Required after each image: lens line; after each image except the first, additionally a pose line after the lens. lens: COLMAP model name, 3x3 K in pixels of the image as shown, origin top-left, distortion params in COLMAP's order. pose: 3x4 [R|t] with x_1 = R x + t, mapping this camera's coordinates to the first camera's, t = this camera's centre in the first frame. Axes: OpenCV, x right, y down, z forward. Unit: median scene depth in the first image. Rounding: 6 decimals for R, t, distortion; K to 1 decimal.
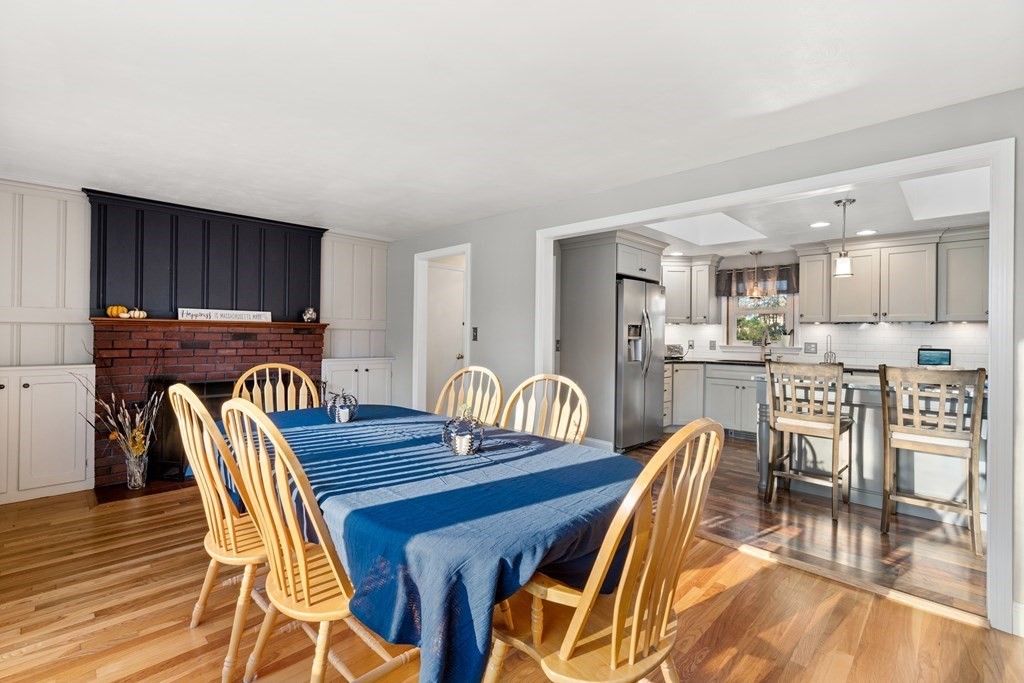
lens RADIAL K [[465.2, 0, 506.2], [0, 465.2, 332.6], [0, 0, 1]] dist [-0.002990, 0.000513]
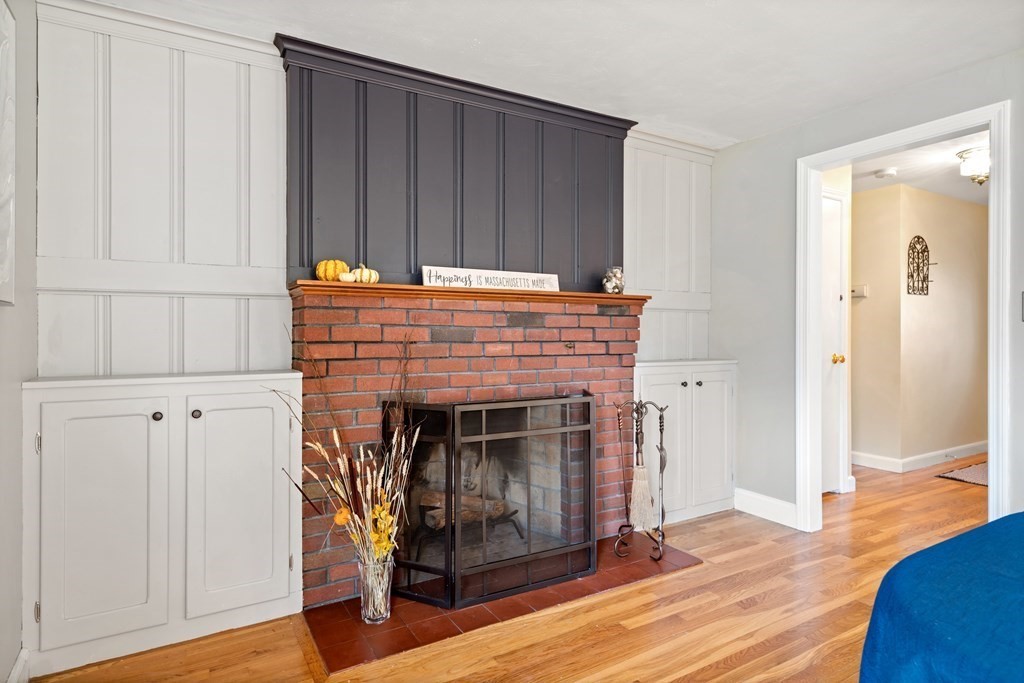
lens RADIAL K [[578.7, 0, 509.8], [0, 578.7, 329.7], [0, 0, 1]] dist [0.003141, 0.000814]
pose [[0.966393, -0.011084, -0.256829, -0.456637], [0.011124, 0.999937, -0.001297, 0.022845], [0.256827, -0.001604, 0.966456, 0.402685]]
